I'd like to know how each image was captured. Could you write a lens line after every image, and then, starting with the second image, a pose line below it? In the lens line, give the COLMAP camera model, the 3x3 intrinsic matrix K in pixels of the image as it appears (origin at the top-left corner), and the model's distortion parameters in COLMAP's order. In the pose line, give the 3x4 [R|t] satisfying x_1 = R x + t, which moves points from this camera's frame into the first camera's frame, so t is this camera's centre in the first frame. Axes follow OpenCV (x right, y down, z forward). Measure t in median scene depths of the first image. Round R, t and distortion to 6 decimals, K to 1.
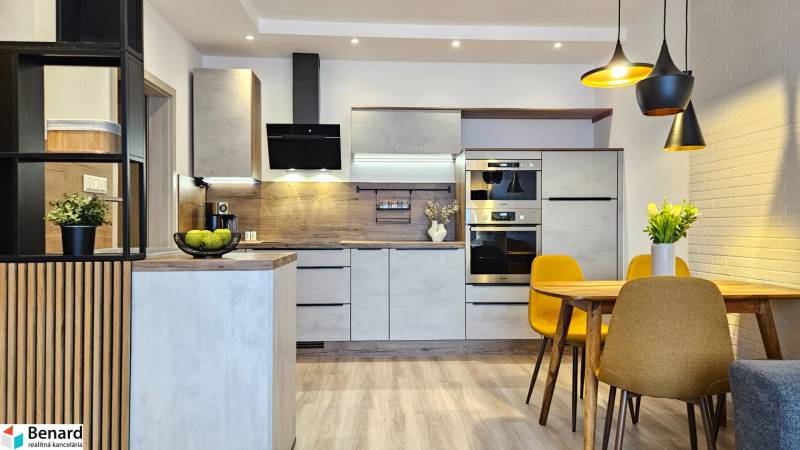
lens RADIAL K [[539.6, 0, 399.1], [0, 539.6, 233.2], [0, 0, 1]] dist [0.053154, -0.041448]
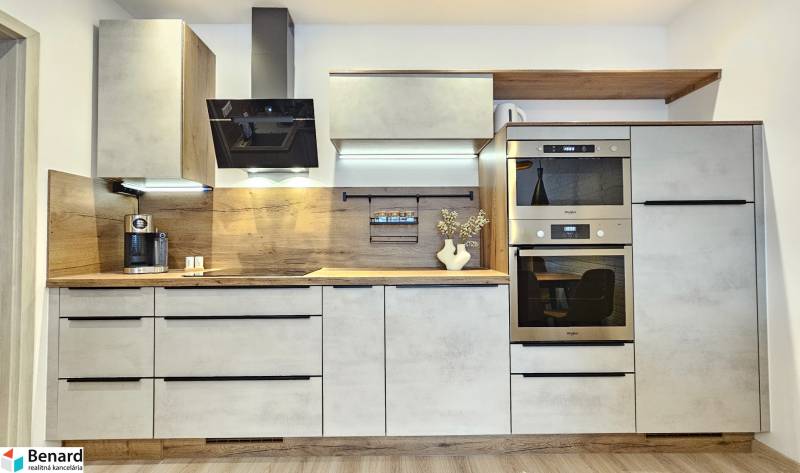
lens RADIAL K [[352.2, 0, 392.0], [0, 352.2, 235.5], [0, 0, 1]] dist [-0.000198, 0.000202]
pose [[0.999123, -0.007662, -0.041169, 0.006478], [0.006430, 0.999530, -0.029960, -0.015795], [0.041380, 0.029669, 0.998703, 0.576215]]
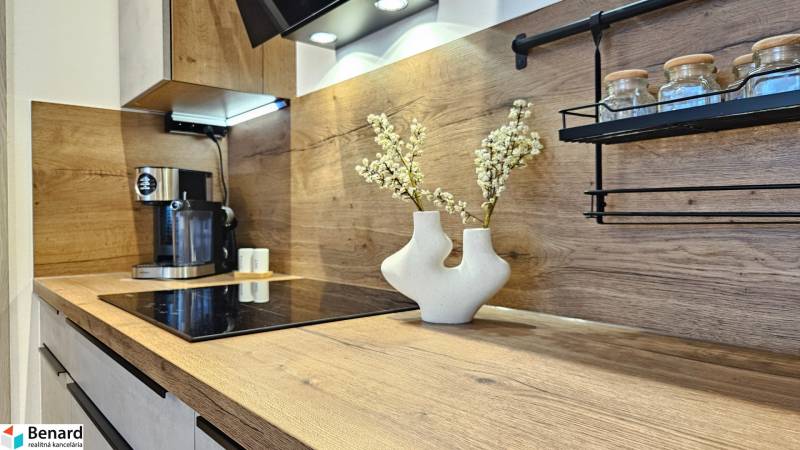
lens RADIAL K [[539.6, 0, 403.5], [0, 539.6, 228.2], [0, 0, 1]] dist [0.053154, -0.041448]
pose [[0.605109, 0.005940, -0.796121, 0.061231], [-0.001333, 0.999978, 0.006447, -0.019026], [0.796142, -0.002840, 0.605103, 0.916238]]
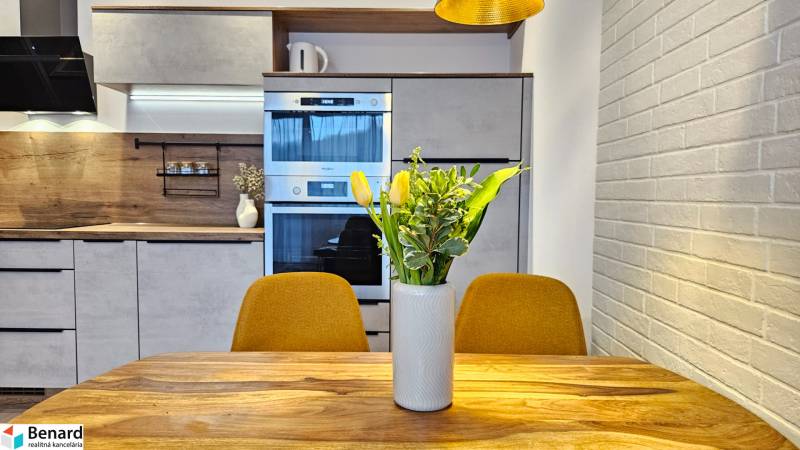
lens RADIAL K [[539.6, 0, 398.6], [0, 539.6, 228.9], [0, 0, 1]] dist [0.053154, -0.041448]
pose [[0.997608, 0.013043, -0.067889, 0.305179], [-0.009209, 0.998361, 0.056485, -0.020940], [0.068514, -0.055724, 0.996093, 0.396203]]
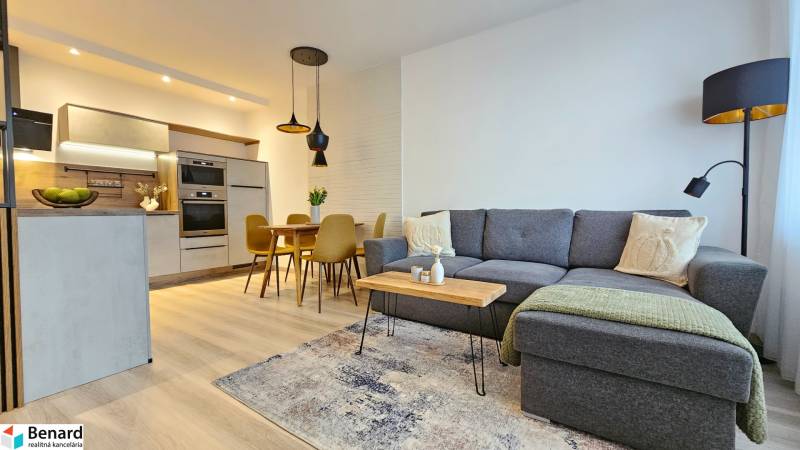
lens RADIAL K [[327.4, 0, 401.5], [0, 327.4, 222.2], [0, 0, 1]] dist [0.001747, 0.001274]
pose [[0.579166, -0.029516, 0.814675, -0.269595], [0.015670, 0.999563, 0.025075, 0.036324], [-0.815059, -0.001756, 0.579376, -0.071041]]
